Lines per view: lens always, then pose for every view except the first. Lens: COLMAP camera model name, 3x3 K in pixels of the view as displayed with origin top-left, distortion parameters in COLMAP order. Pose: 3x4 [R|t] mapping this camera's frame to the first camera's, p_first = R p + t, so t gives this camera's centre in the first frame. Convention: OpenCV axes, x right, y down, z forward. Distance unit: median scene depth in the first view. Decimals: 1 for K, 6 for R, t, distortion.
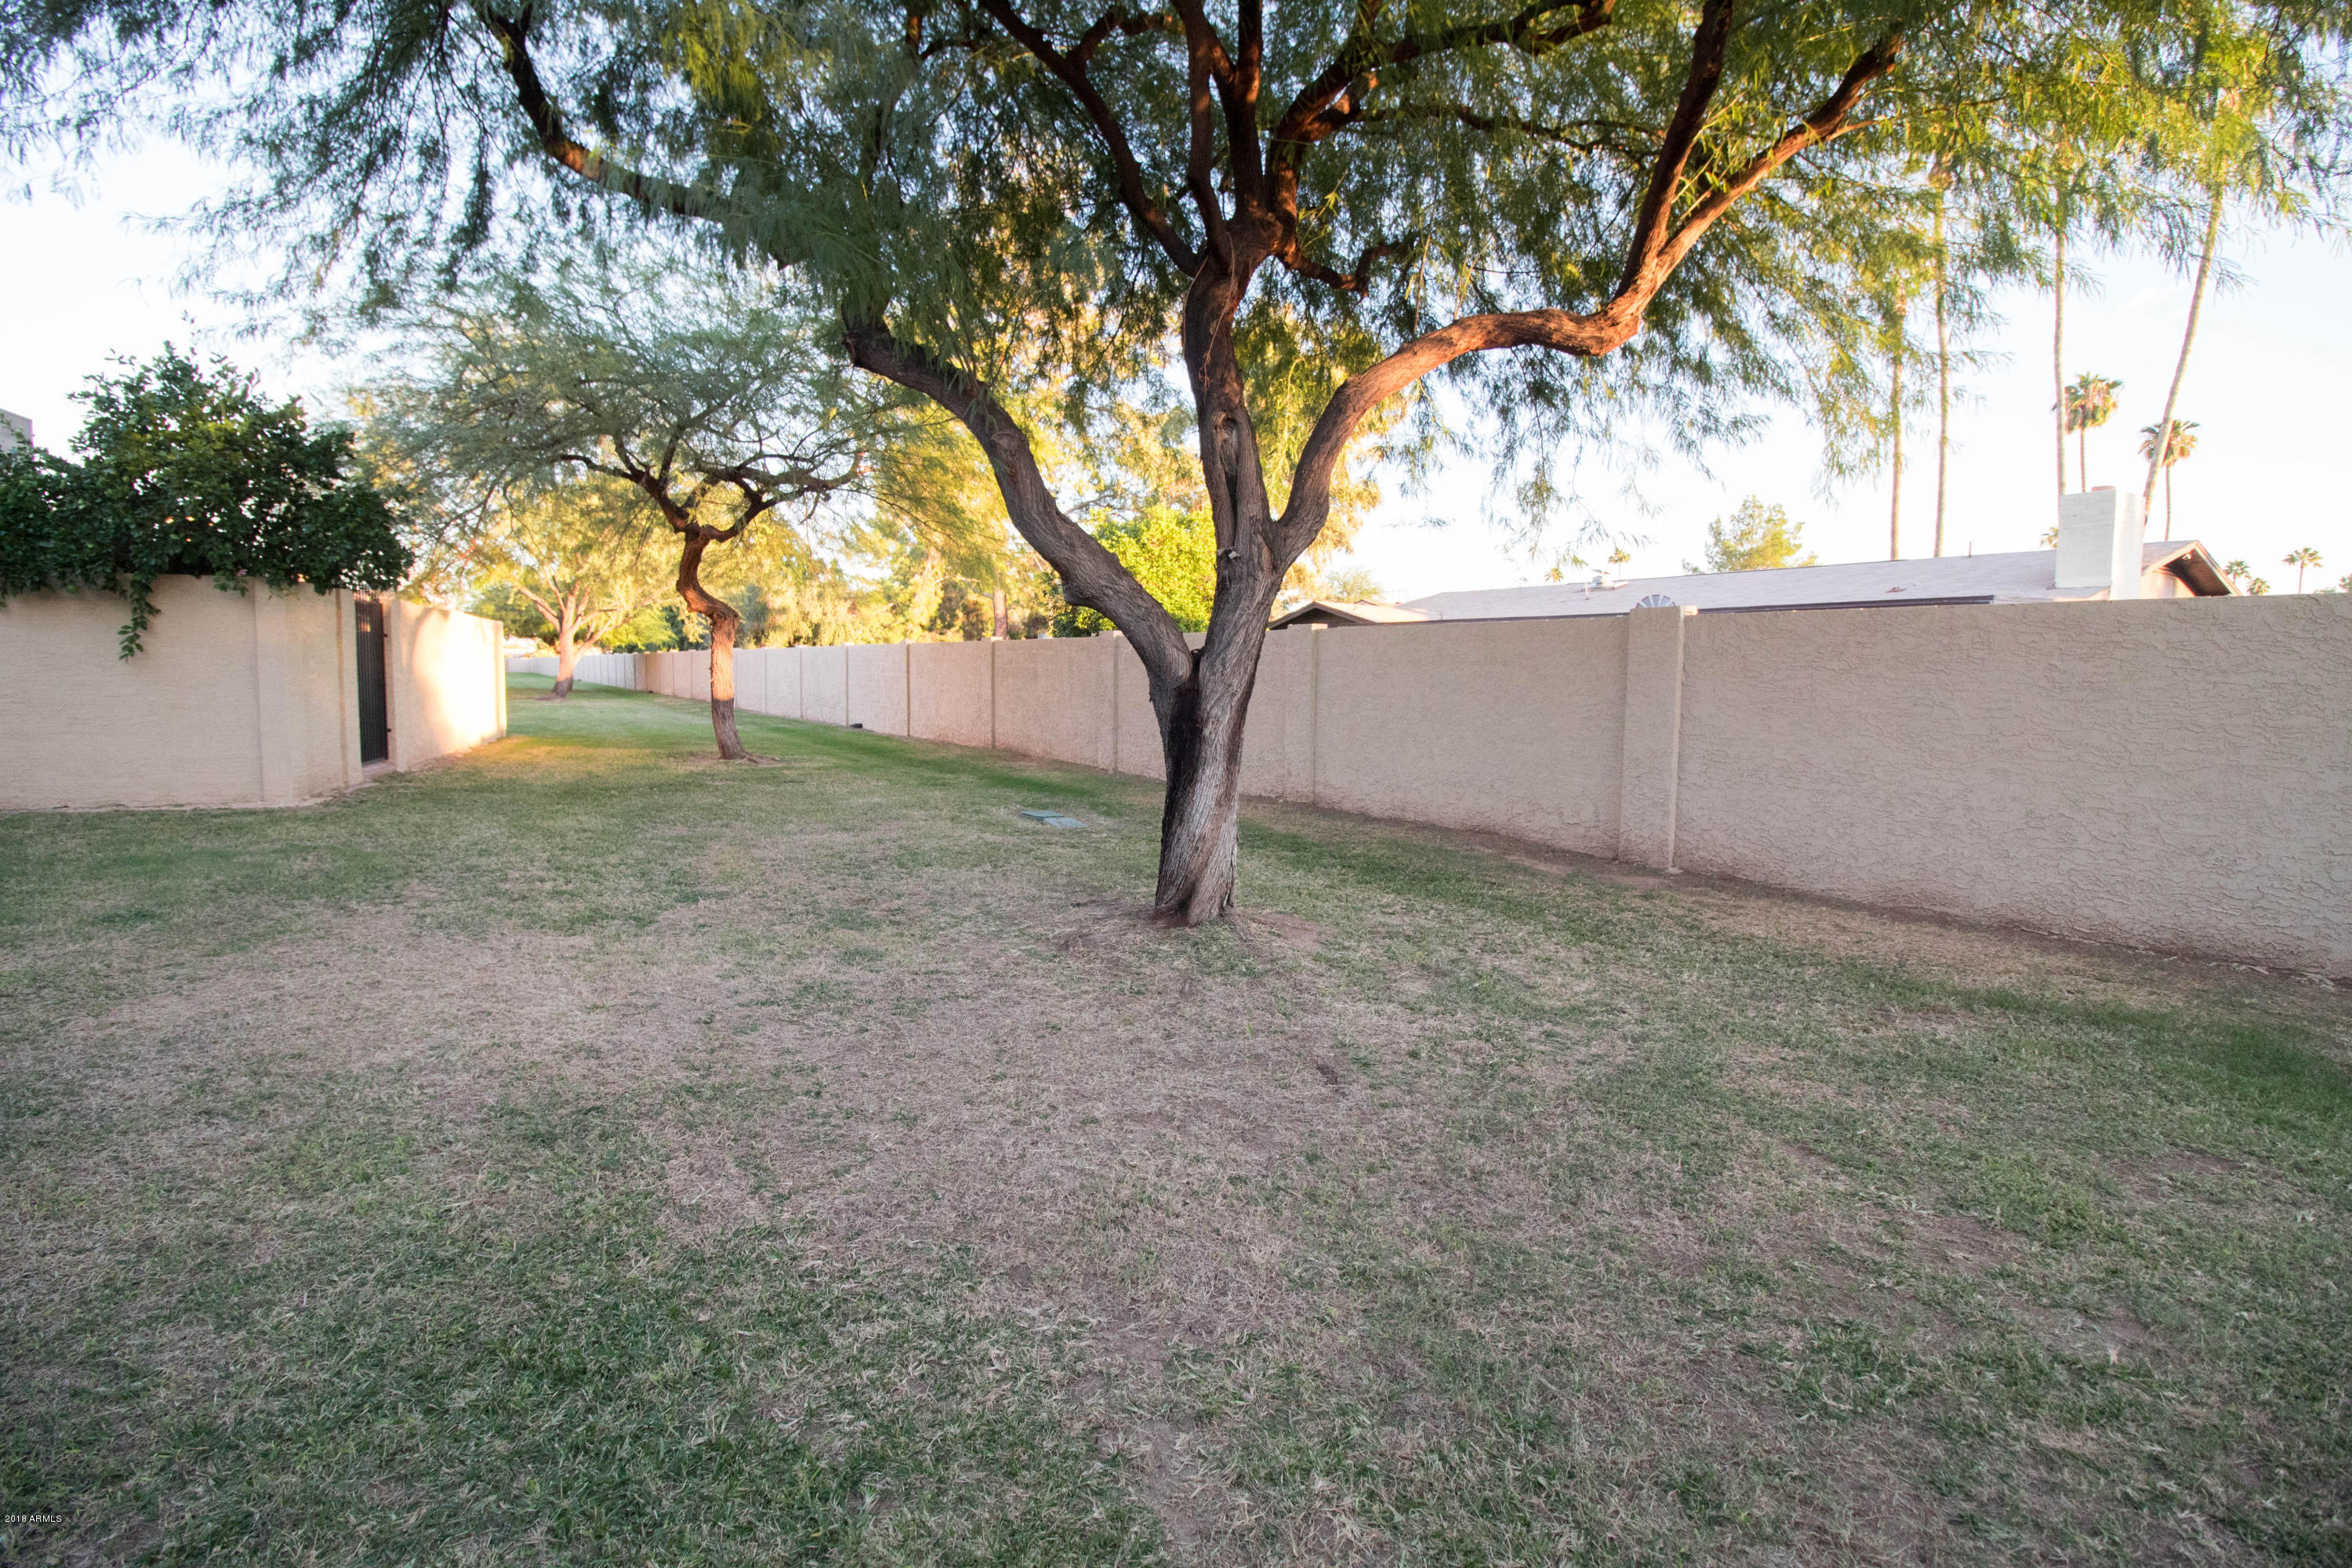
lens RADIAL K [[1015.5, 0, 1269.2], [0, 1015.5, 747.7], [0, 0, 1]] dist [-0.000699, -0.013146]
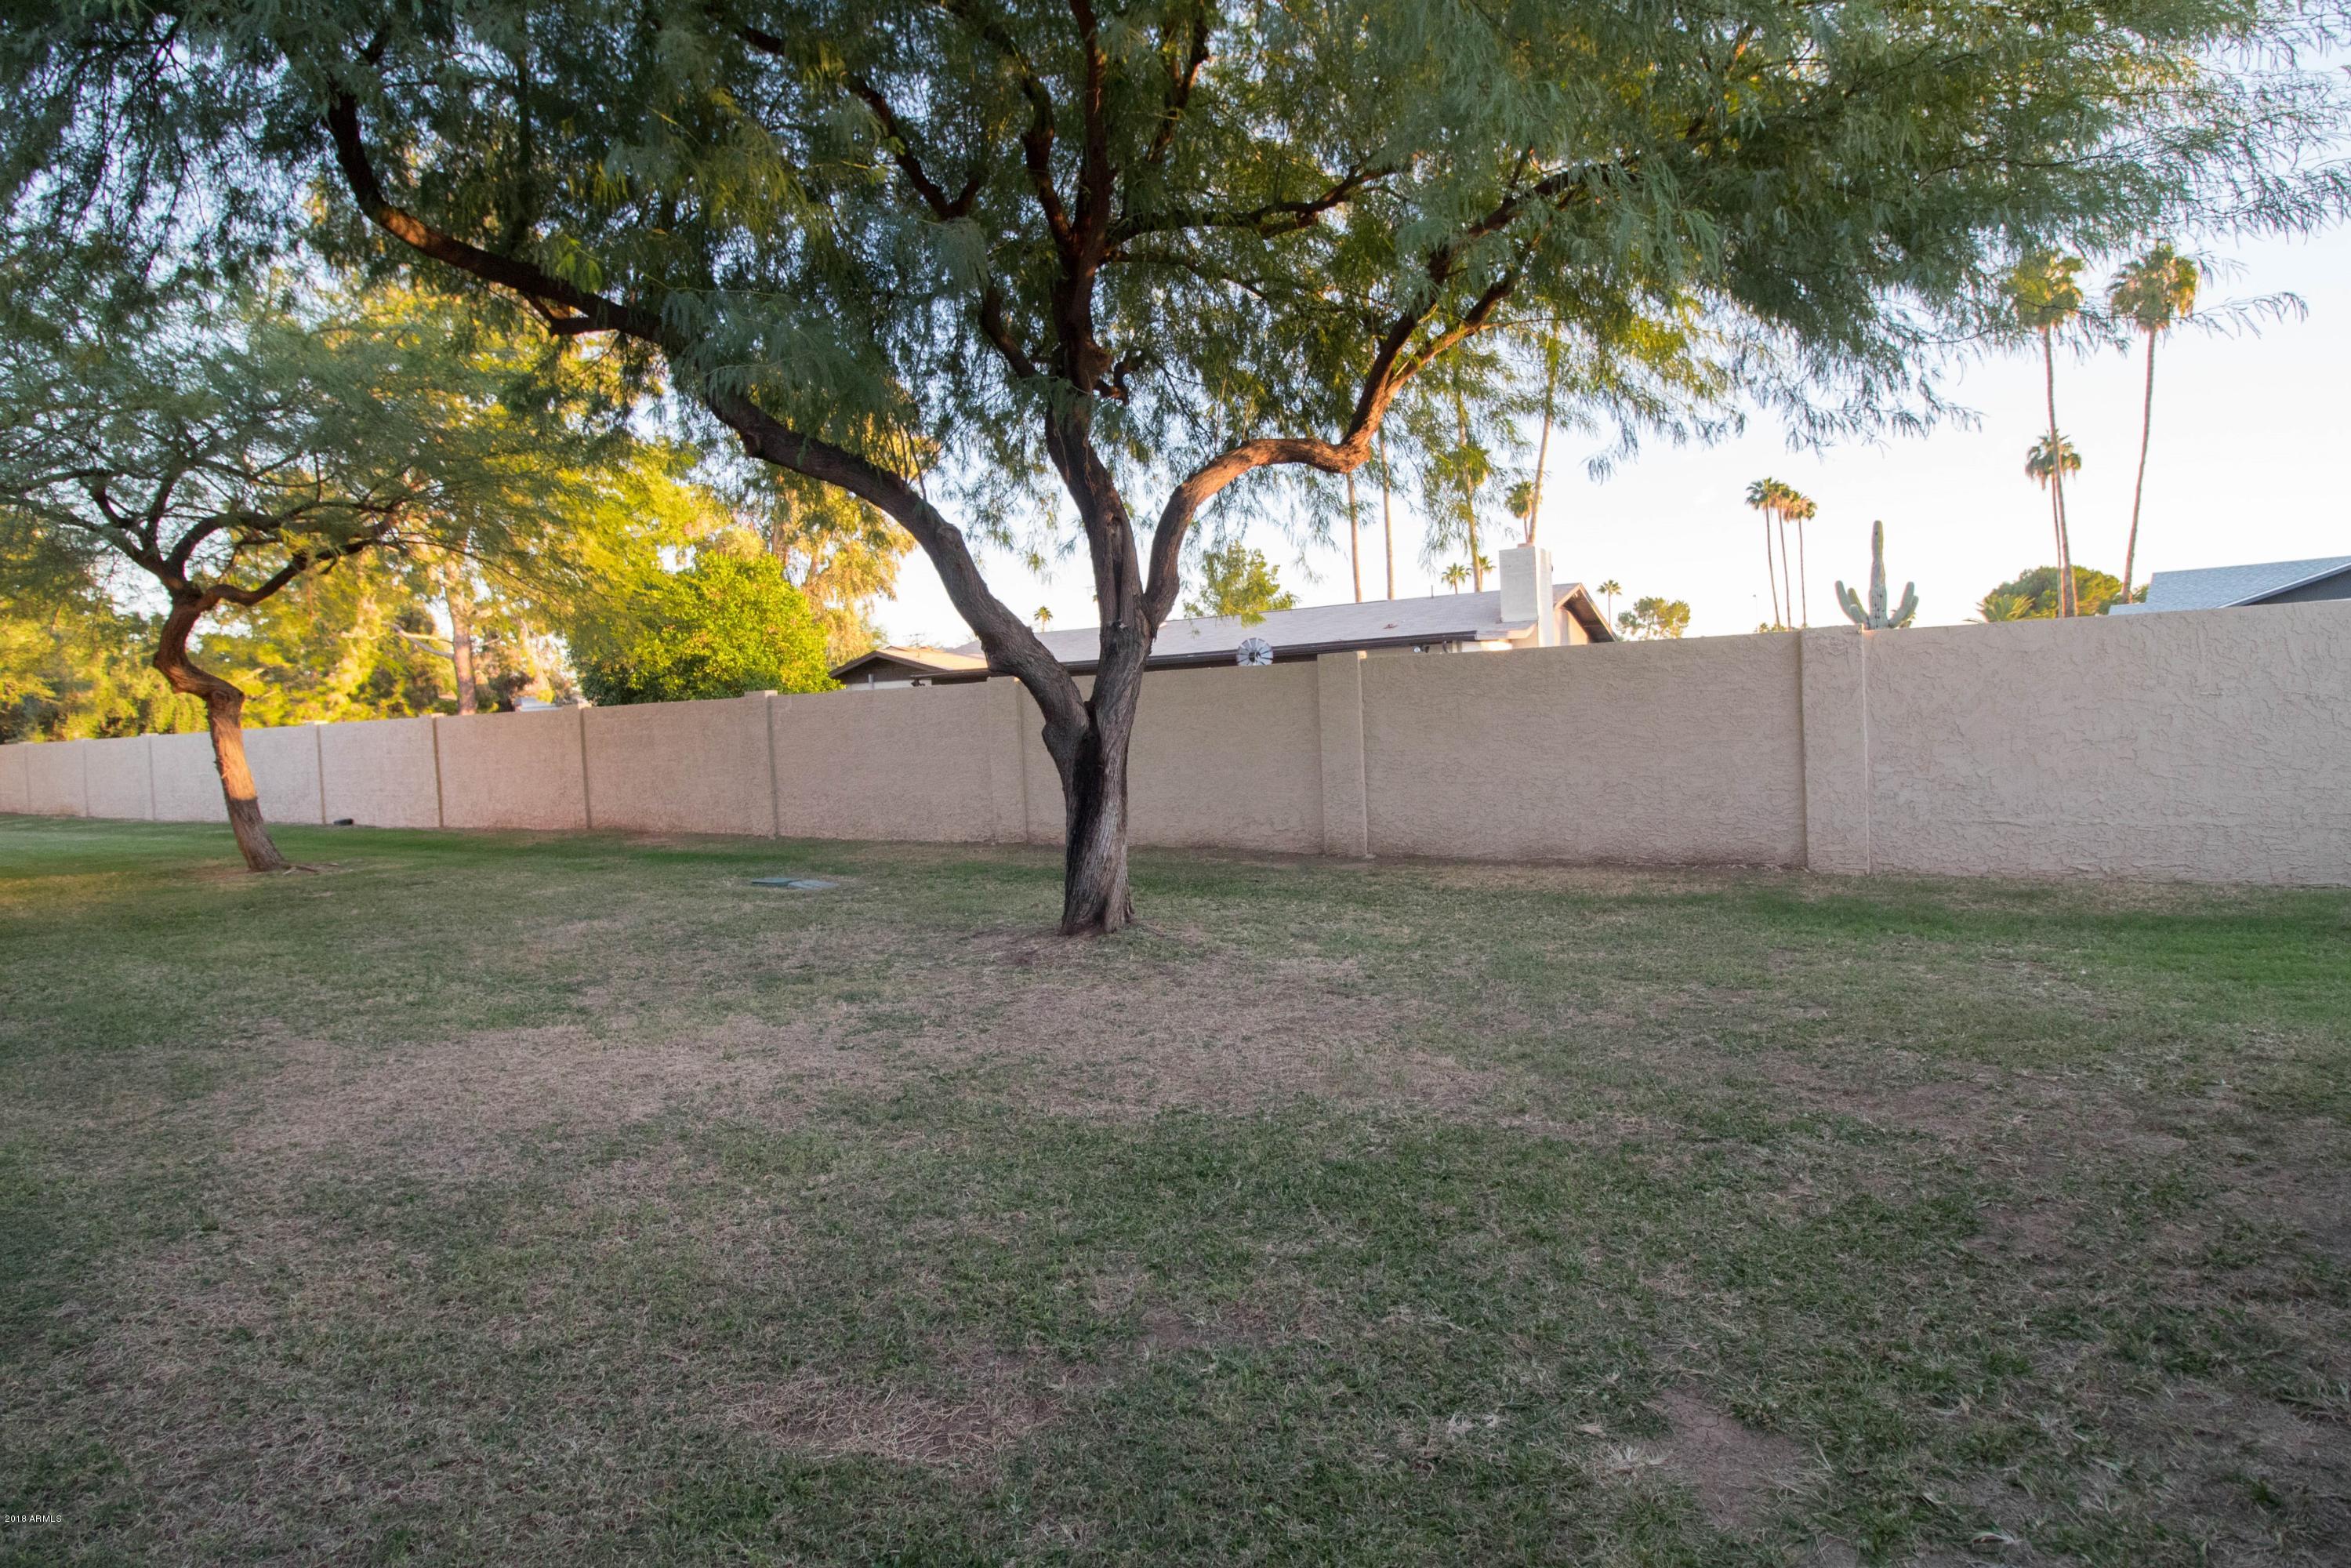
lens RADIAL K [[1095.5, 0, 1173.3], [0, 1095.5, 754.2], [0, 0, 1]] dist [0.002085, -0.015077]
pose [[0.905996, -0.070729, 0.417335, -0.521627], [0.086765, 0.996037, -0.019552, -0.003026], [-0.414298, 0.053925, 0.908542, -0.217465]]
